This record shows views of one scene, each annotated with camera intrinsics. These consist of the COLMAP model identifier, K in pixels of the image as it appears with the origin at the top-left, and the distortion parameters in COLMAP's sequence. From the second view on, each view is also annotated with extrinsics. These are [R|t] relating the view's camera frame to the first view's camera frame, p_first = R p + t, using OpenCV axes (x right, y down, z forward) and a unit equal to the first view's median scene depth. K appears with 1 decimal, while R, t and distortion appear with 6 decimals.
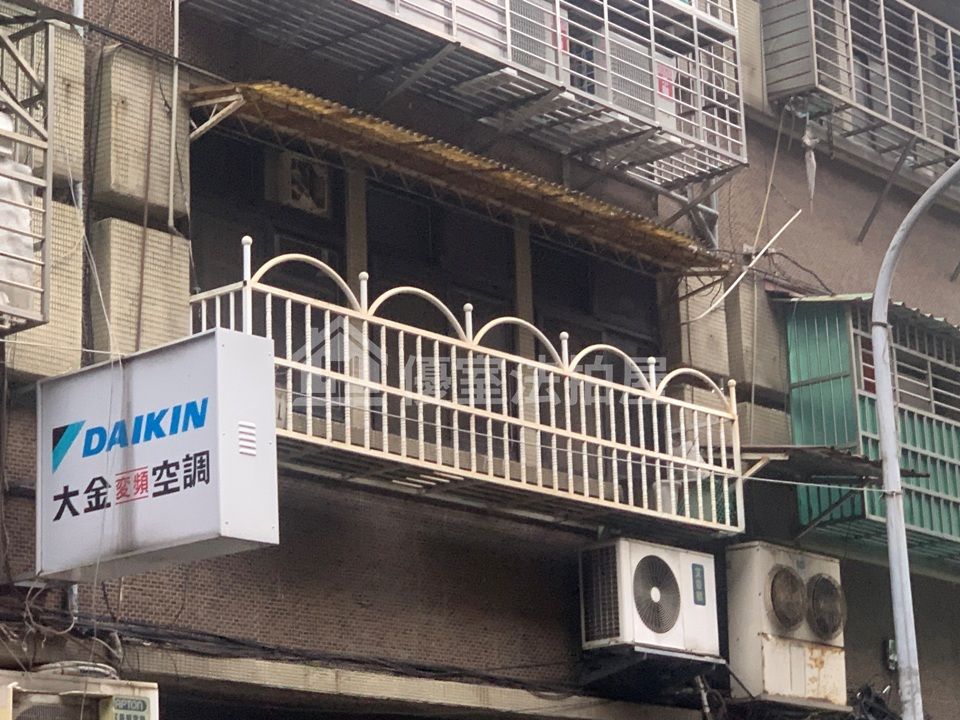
lens RADIAL K [[2413.0, 0, 530.6], [0, 2413.0, 324.3], [0, 0, 1]] dist [-0.071719, 0.000000]
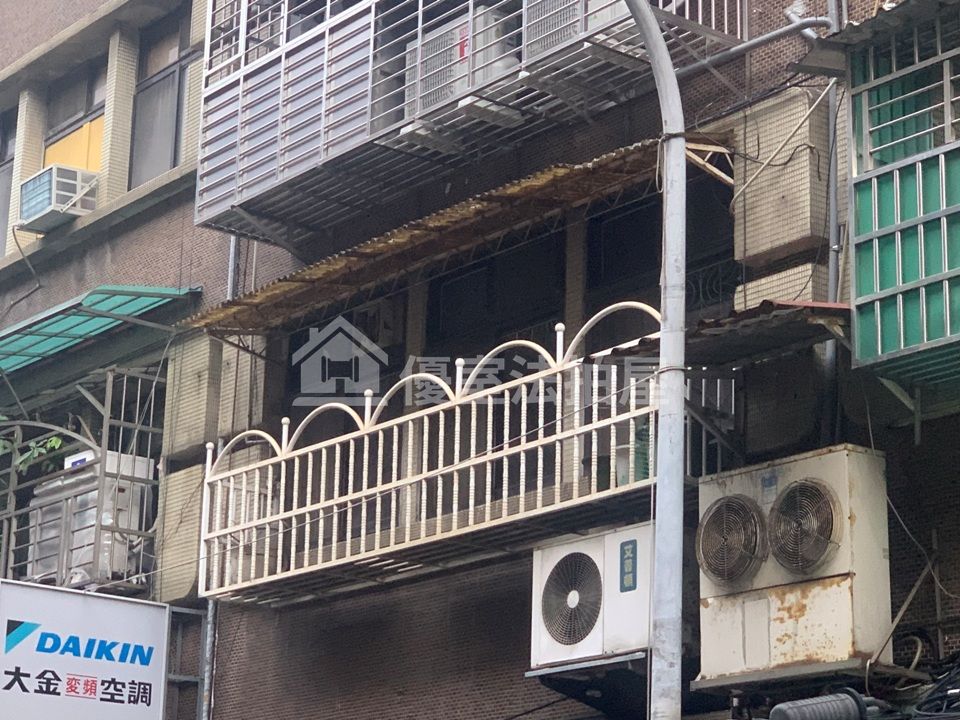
lens RADIAL K [[2329.8, 0, 453.0], [0, 2329.8, 314.3], [0, 0, 1]] dist [-0.045231, 0.000000]
pose [[-0.220332, -0.262837, -0.939346, 0.846217], [0.253184, 0.914595, -0.315299, 0.265083], [0.941993, -0.307298, -0.134968, 1.090606]]
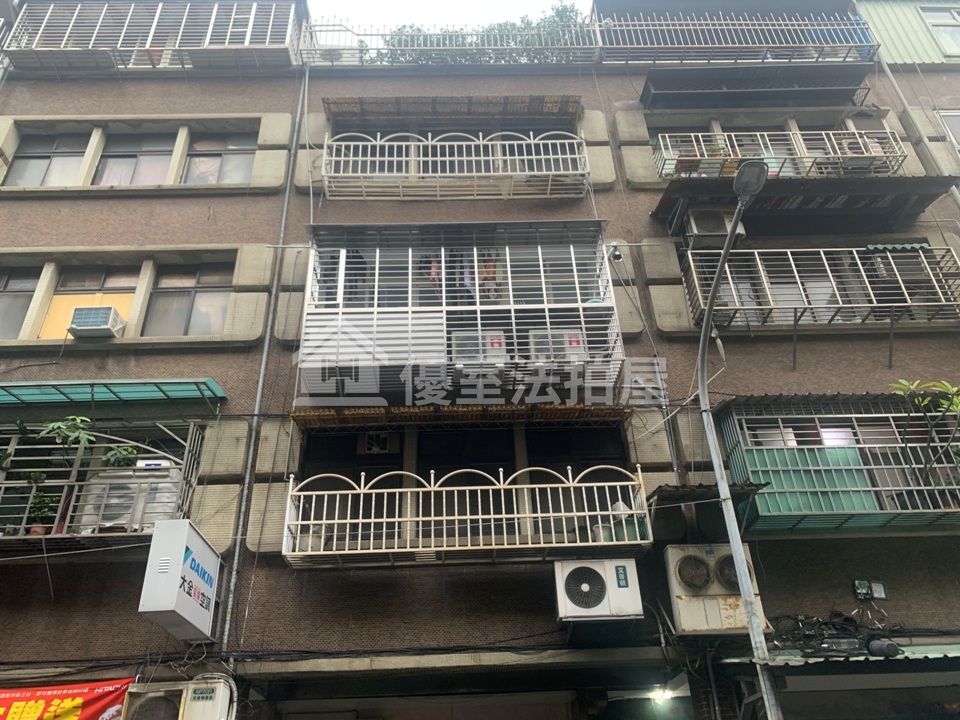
lens RADIAL K [[734.1, 0, 474.0], [0, 734.1, 354.5], [0, 0, 1]] dist [0.023347, -0.037694]
pose [[0.649750, -0.405363, -0.643044, 0.439936], [0.220056, 0.910029, -0.351316, 0.128653], [0.727599, 0.086762, 0.680494, 0.518202]]
